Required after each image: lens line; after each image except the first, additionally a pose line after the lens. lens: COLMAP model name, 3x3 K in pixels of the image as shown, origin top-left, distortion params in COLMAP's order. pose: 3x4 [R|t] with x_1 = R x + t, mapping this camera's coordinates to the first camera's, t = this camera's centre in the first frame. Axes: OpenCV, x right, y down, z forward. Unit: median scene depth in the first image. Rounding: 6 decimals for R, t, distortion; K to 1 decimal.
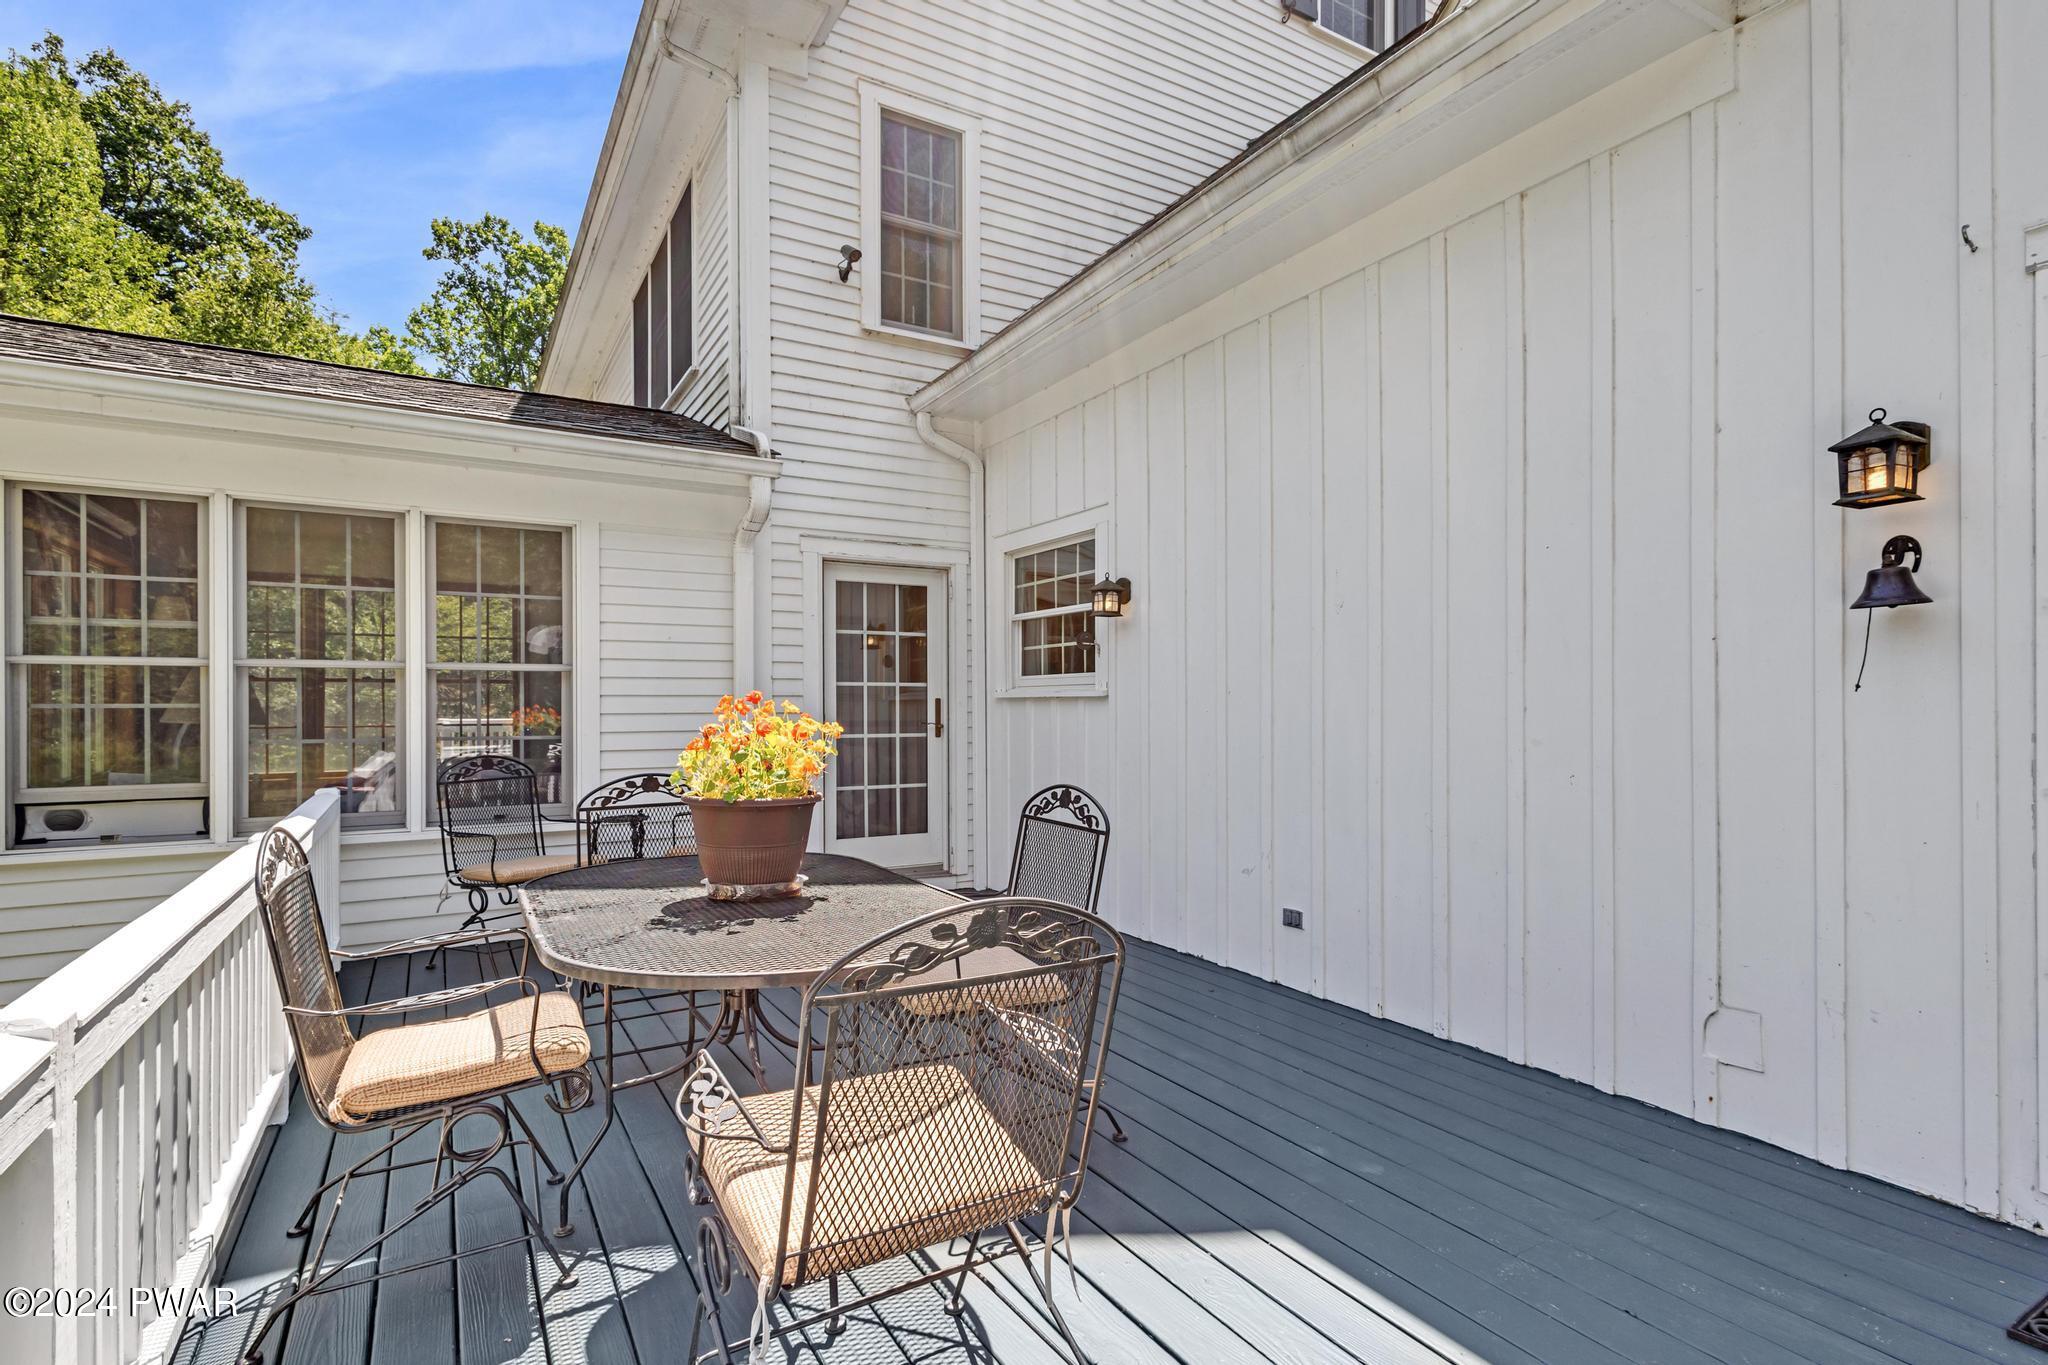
lens RADIAL K [[981.5, 0, 1024.3], [0, 981.5, 696.7], [0, 0, 1]] dist [0.005536, -0.000436]
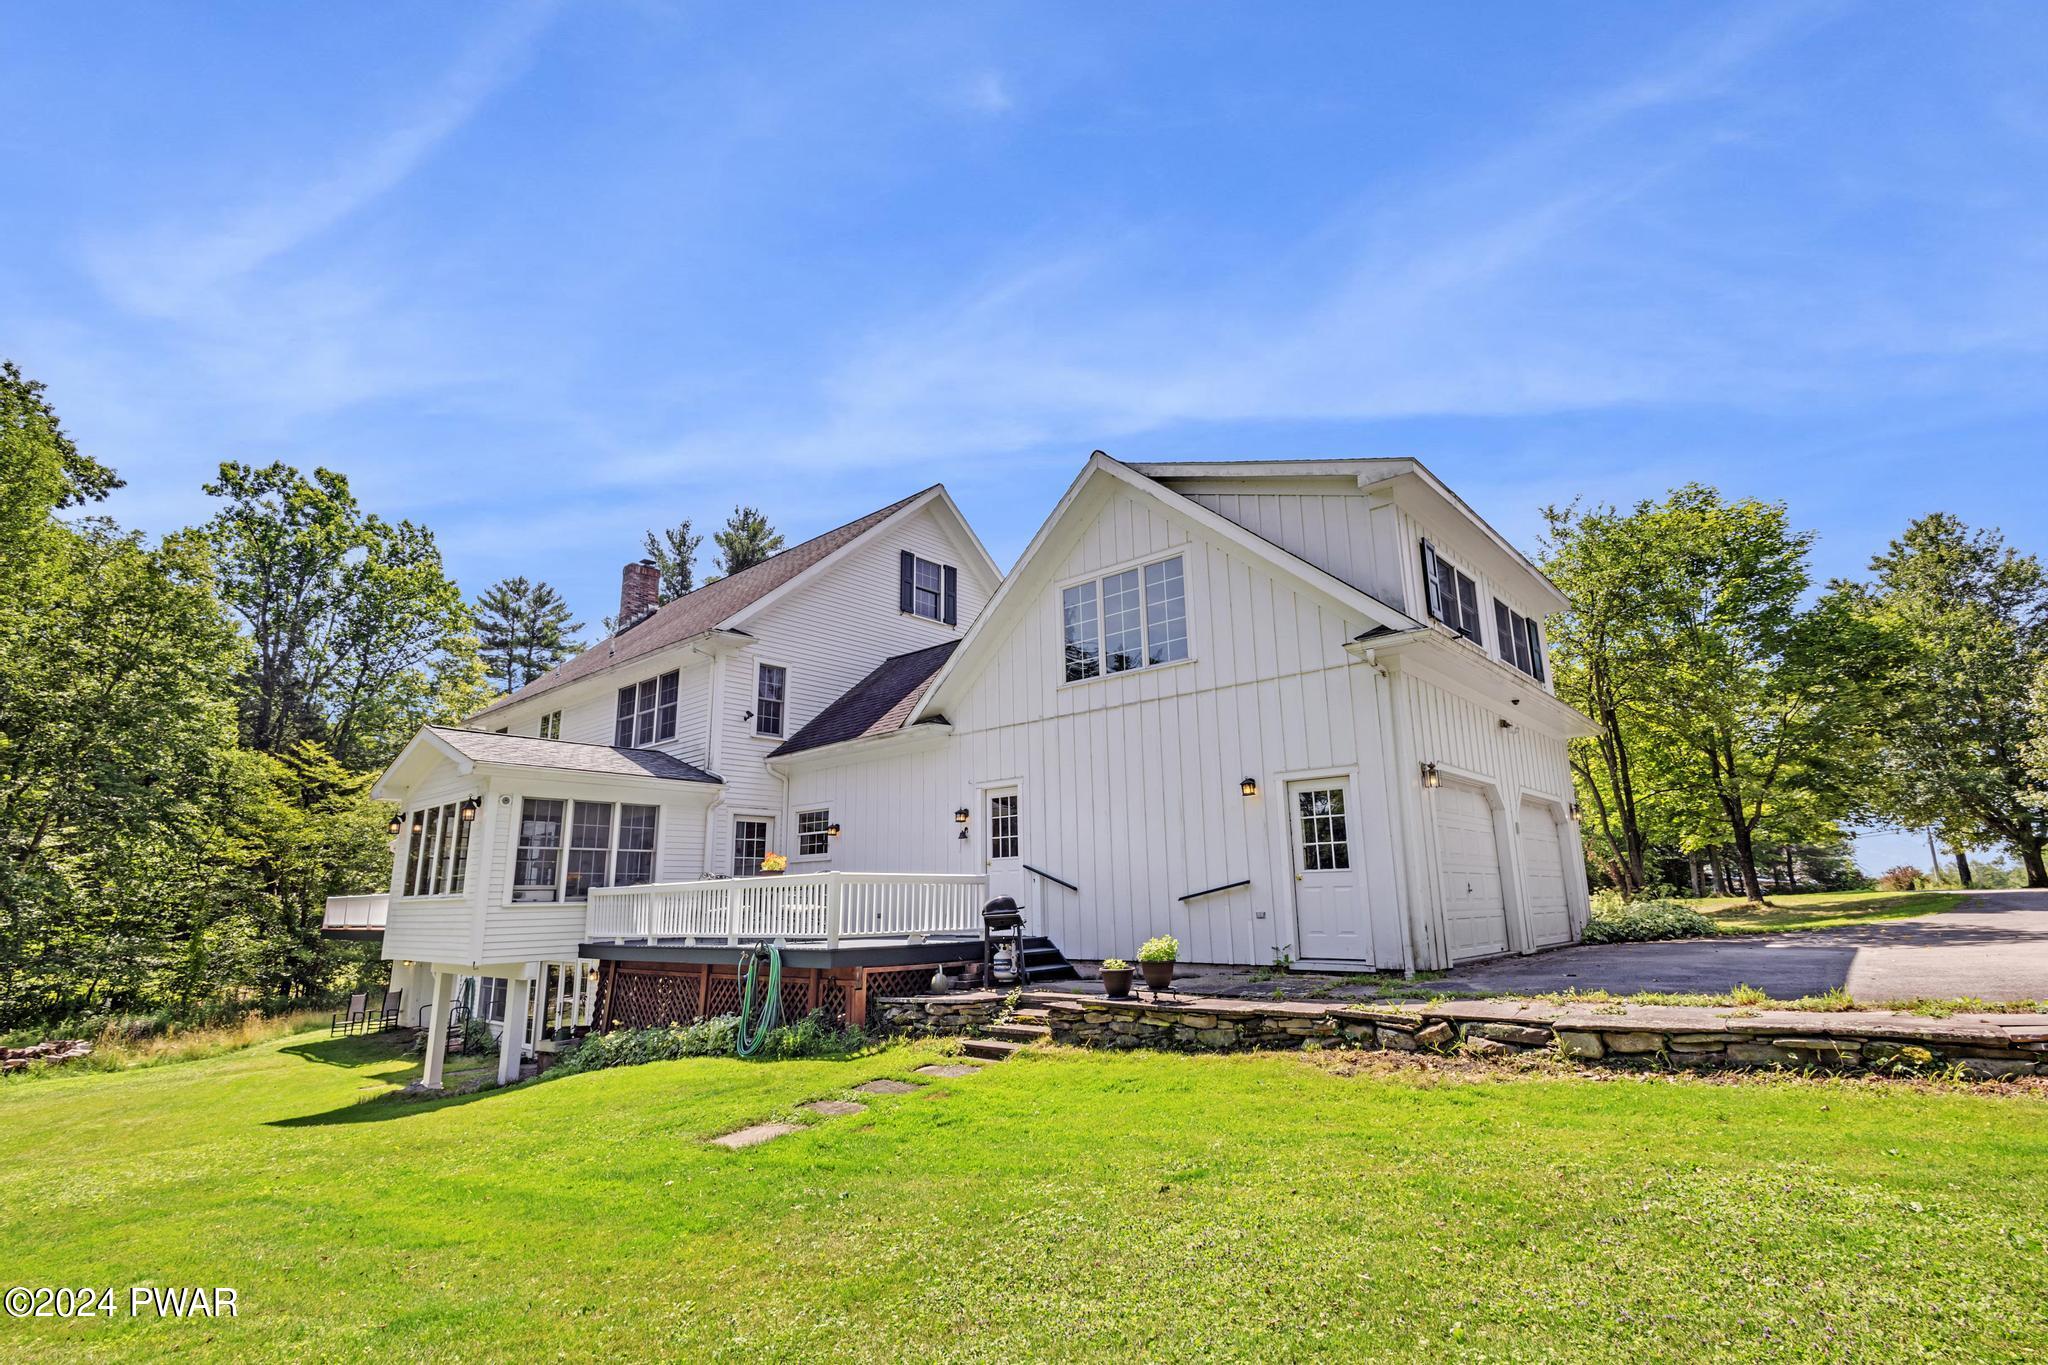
lens RADIAL K [[981.5, 0, 1041.9], [0, 981.5, 680.7], [0, 0, 1]] dist [0.005536, -0.000436]
pose [[0.950762, 0.054708, 0.305054, -0.235032], [0.012697, 0.976595, -0.214713, 0.107805], [-0.309660, 0.208014, 0.927815, -2.007520]]
